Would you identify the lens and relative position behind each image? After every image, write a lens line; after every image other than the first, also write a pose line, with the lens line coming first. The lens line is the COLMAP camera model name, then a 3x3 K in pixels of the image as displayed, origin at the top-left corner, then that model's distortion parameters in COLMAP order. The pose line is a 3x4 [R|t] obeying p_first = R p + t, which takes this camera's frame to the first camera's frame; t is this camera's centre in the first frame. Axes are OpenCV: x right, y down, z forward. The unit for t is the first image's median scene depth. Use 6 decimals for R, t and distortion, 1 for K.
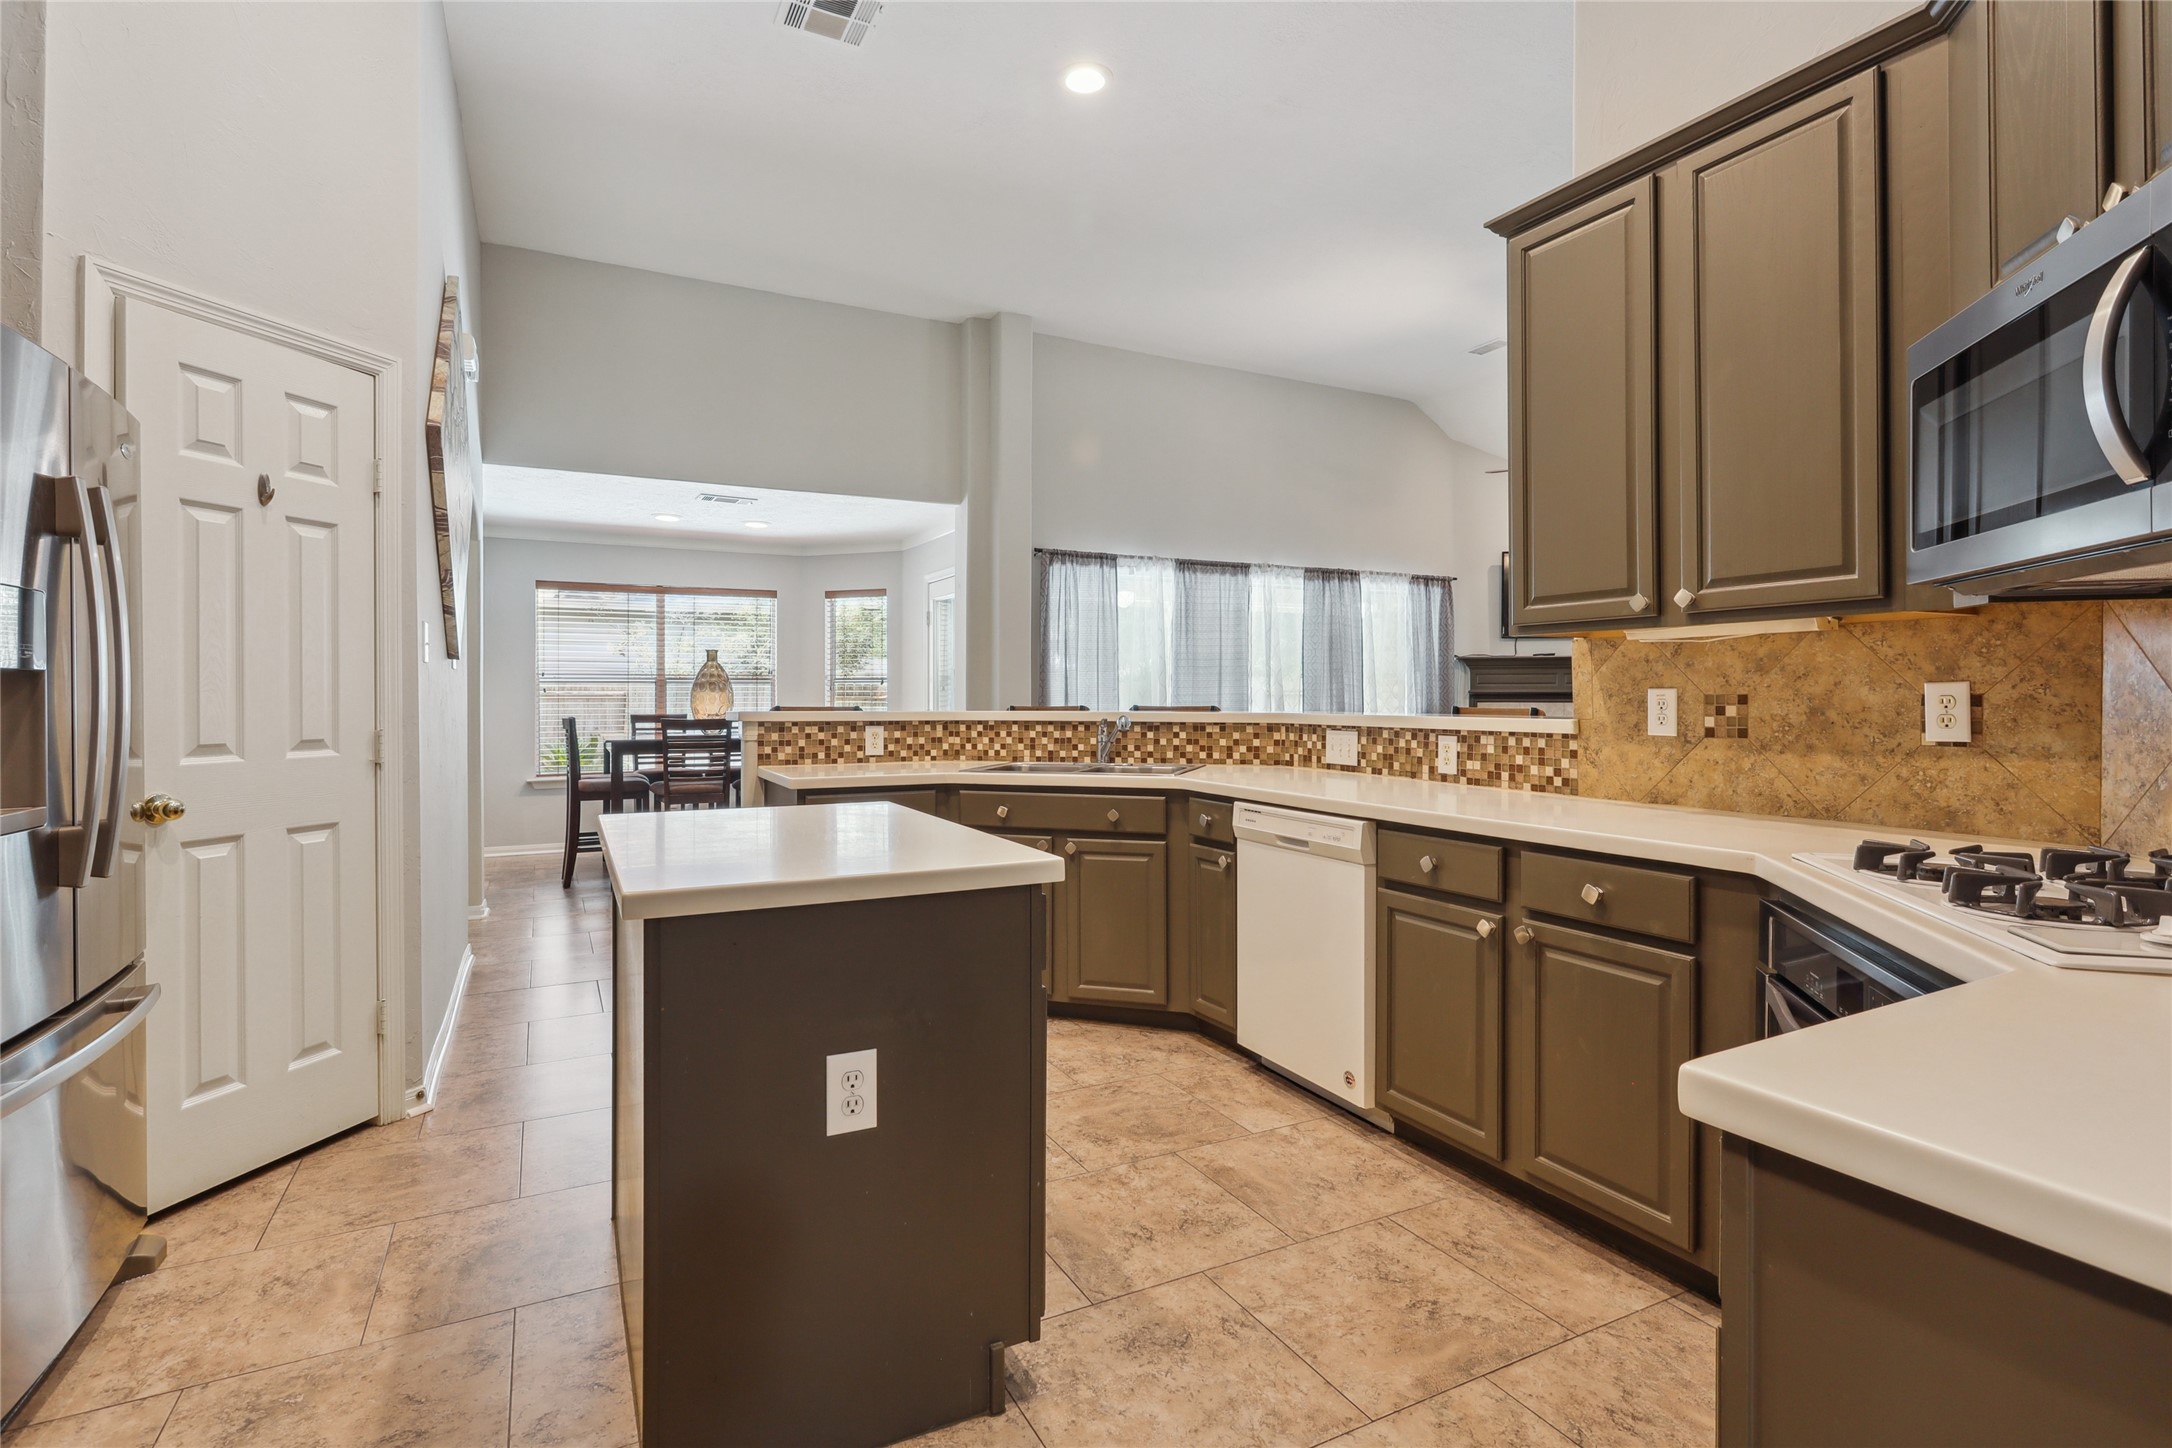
lens RADIAL K [[1055.8, 0, 1084.0], [0, 1055.8, 708.1], [0, 0, 1]] dist [-0.000947, -0.000040]
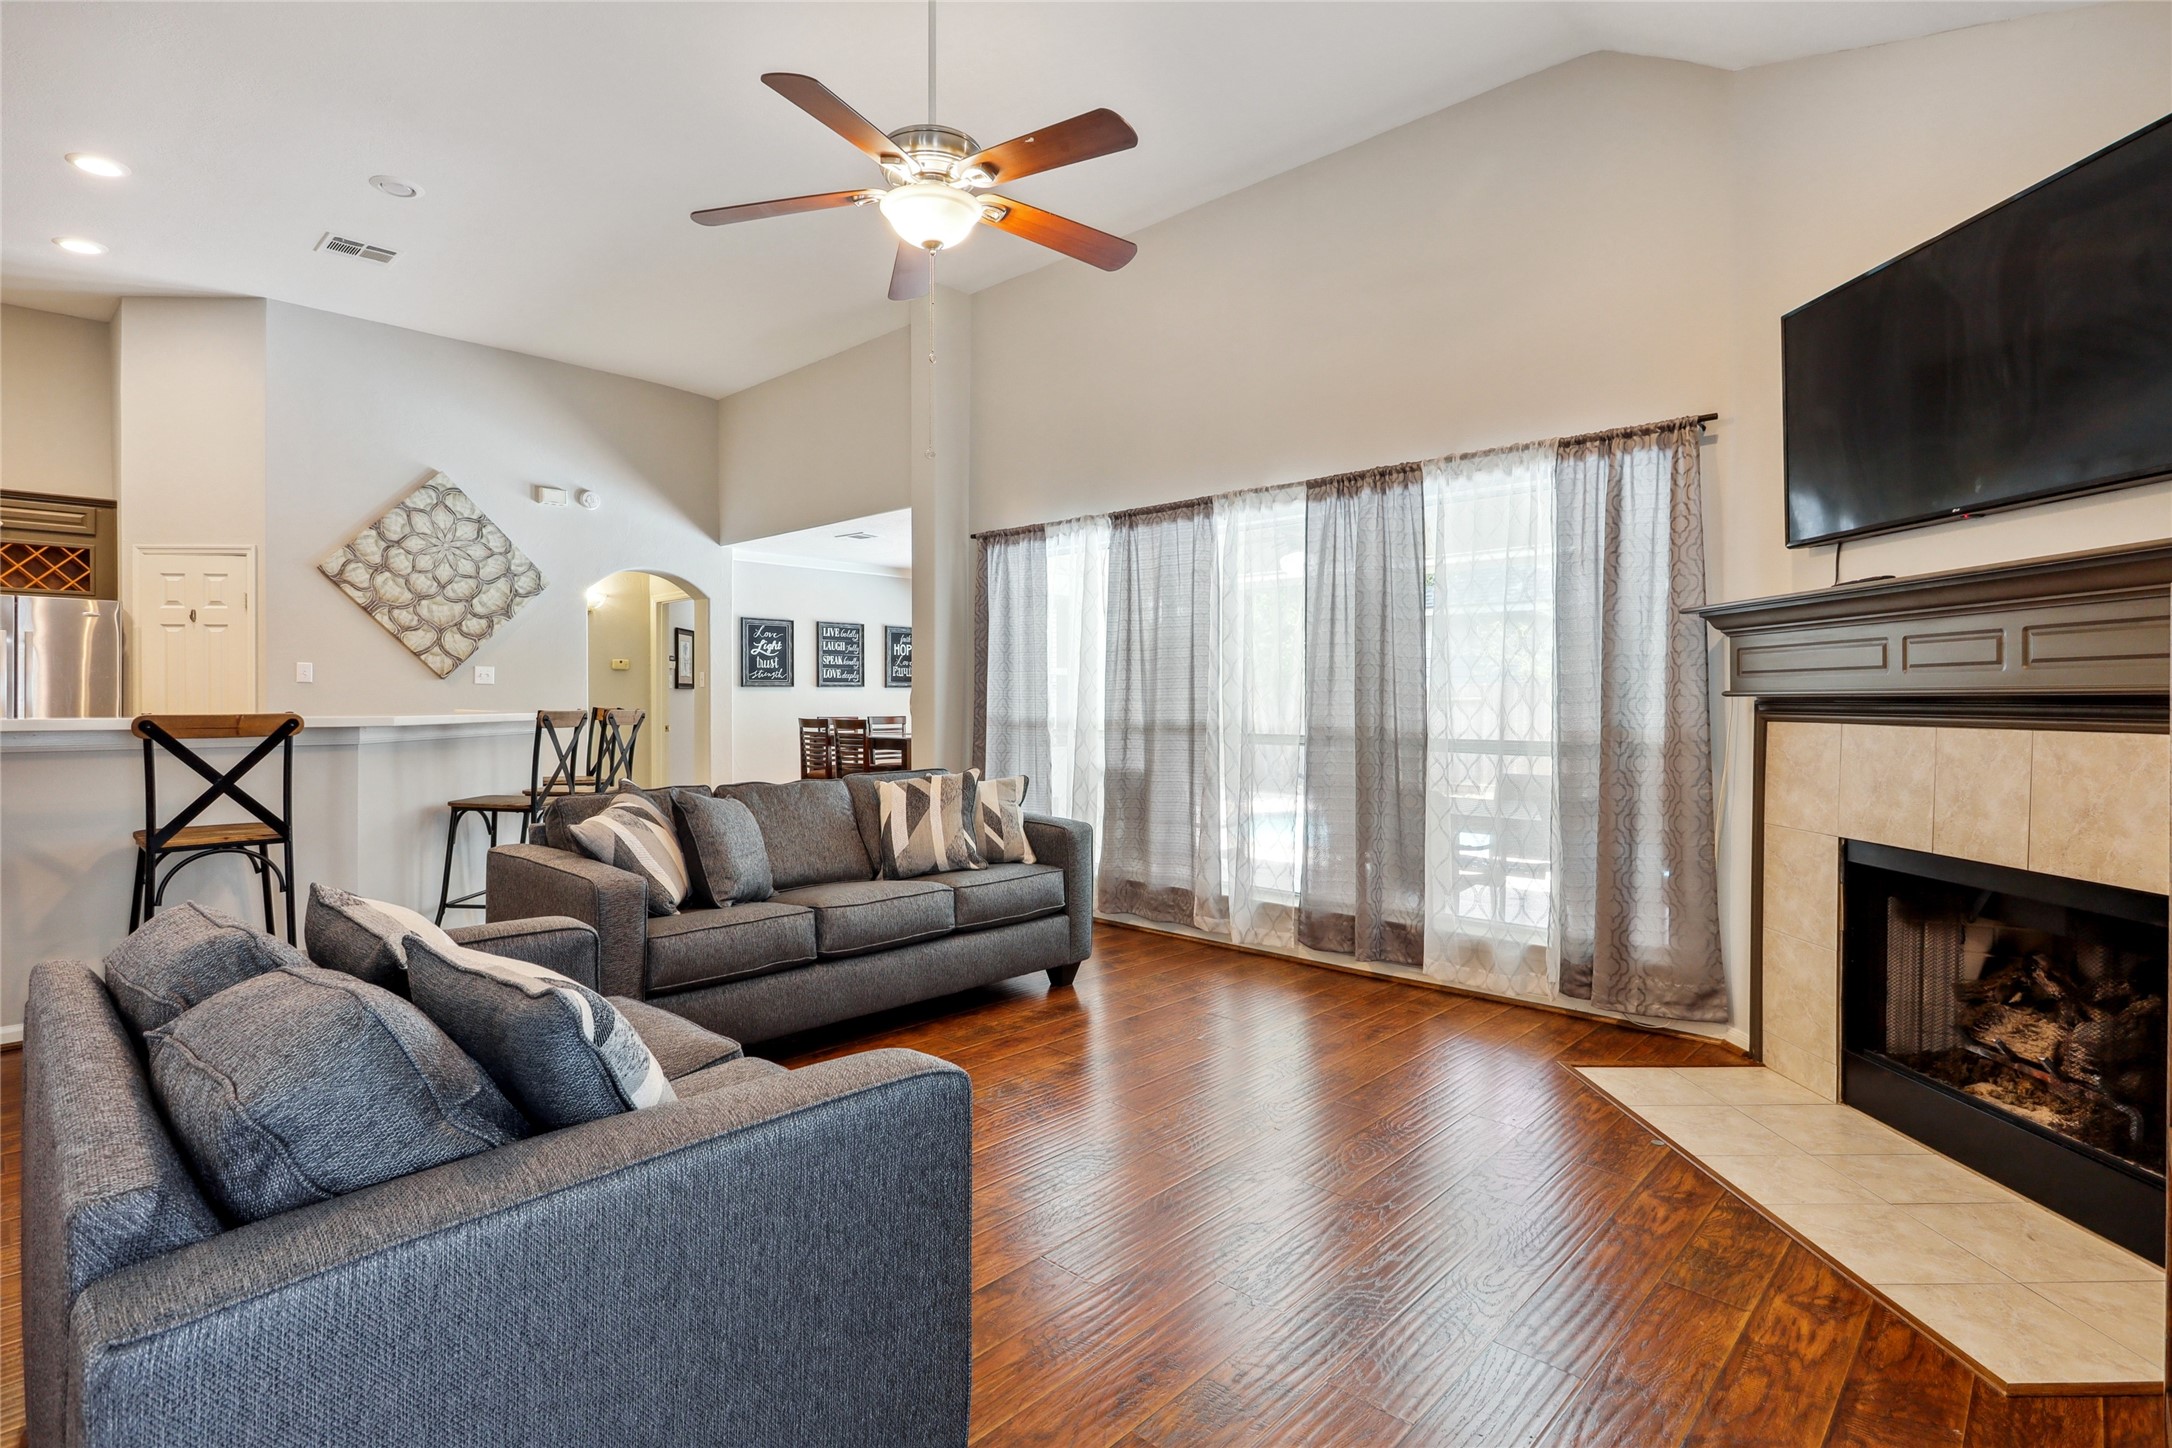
lens RADIAL K [[1055.8, 0, 1084.0], [0, 1055.8, 716.1], [0, 0, 1]] dist [-0.000947, -0.000040]
pose [[0.337401, 0.014418, -0.941250, 0.763380], [-0.011256, 0.999873, 0.011281, -0.008742], [0.941294, 0.006789, 0.337521, 0.729819]]
